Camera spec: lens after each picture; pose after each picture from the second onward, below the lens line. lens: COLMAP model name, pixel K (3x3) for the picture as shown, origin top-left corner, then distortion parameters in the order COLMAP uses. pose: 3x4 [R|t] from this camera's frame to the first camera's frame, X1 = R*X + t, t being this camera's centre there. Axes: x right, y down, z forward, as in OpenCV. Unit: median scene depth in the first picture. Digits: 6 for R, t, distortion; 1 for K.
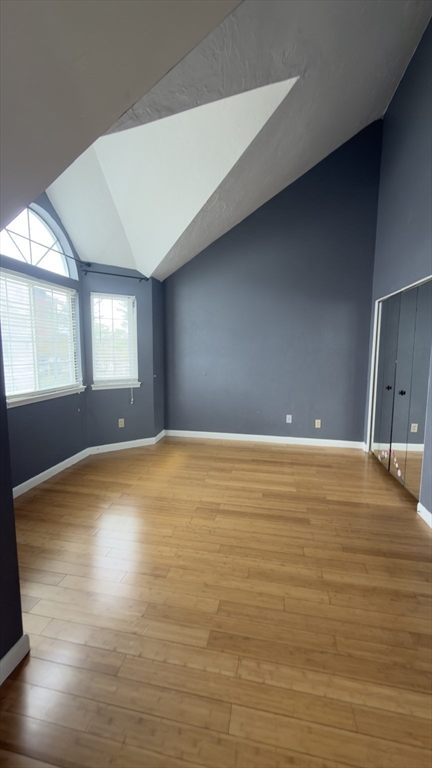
lens RADIAL K [[305.4, 0, 216.0], [0, 305.4, 384.0], [0, 0, 1]] dist [0.000500, 0.000096]
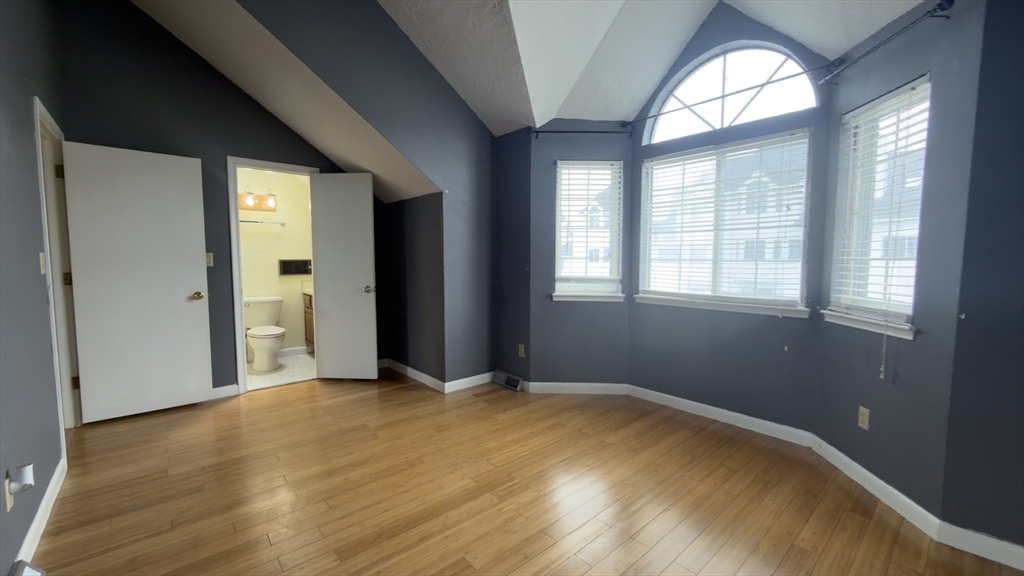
lens RADIAL K [[407.3, 0, 512.0], [0, 407.3, 288.0], [0, 0, 1]] dist [0.000500, 0.000096]
pose [[-0.613180, 0.049363, -0.788399, 0.540876], [-0.099772, 0.985213, 0.139284, -0.095609], [0.783617, 0.164066, -0.599189, 1.316535]]
